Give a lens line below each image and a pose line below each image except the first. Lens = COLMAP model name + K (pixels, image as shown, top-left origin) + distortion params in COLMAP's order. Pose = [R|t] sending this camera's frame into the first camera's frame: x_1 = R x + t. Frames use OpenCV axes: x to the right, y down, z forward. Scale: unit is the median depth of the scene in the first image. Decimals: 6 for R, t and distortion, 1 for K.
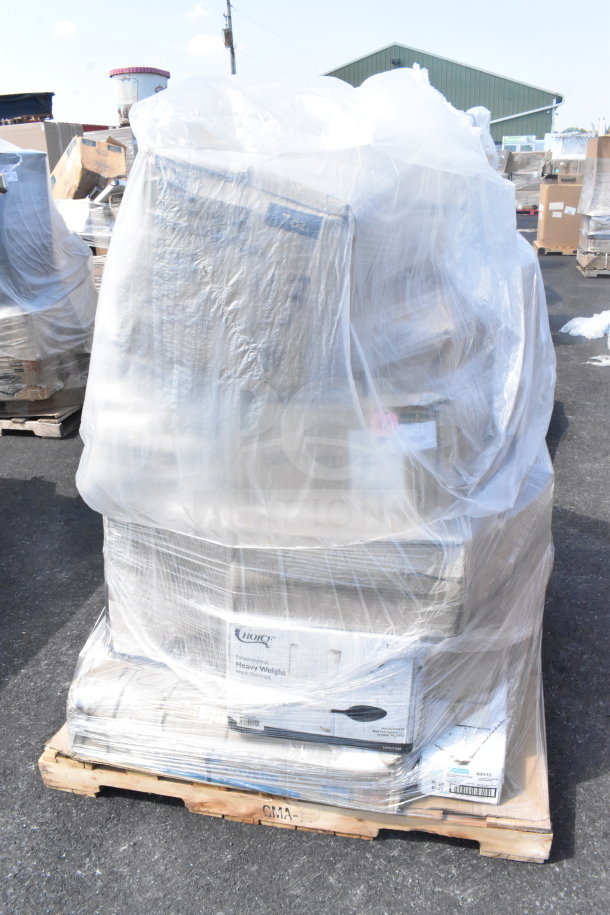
lens RADIAL K [[739.5, 0, 301.5], [0, 739.5, 459.5], [0, 0, 1]] dist [-0.071869, -0.008290]
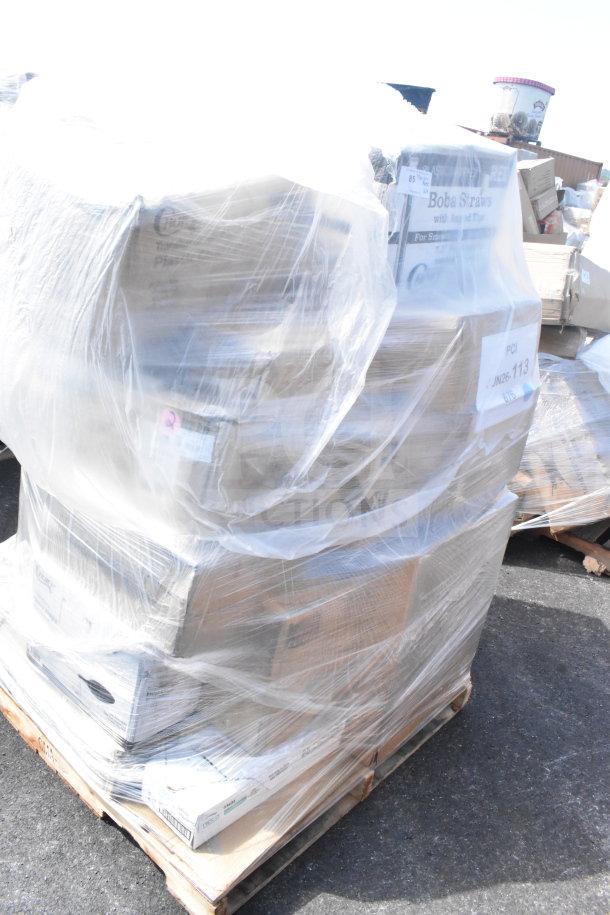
lens RADIAL K [[739.5, 0, 302.7], [0, 739.5, 455.4], [0, 0, 1]] dist [-0.071869, -0.008290]
pose [[0.856537, 0.325924, -0.400147, 0.627770], [-0.331212, 0.941766, 0.058100, -0.114832], [0.395781, 0.082769, 0.914607, 0.157773]]
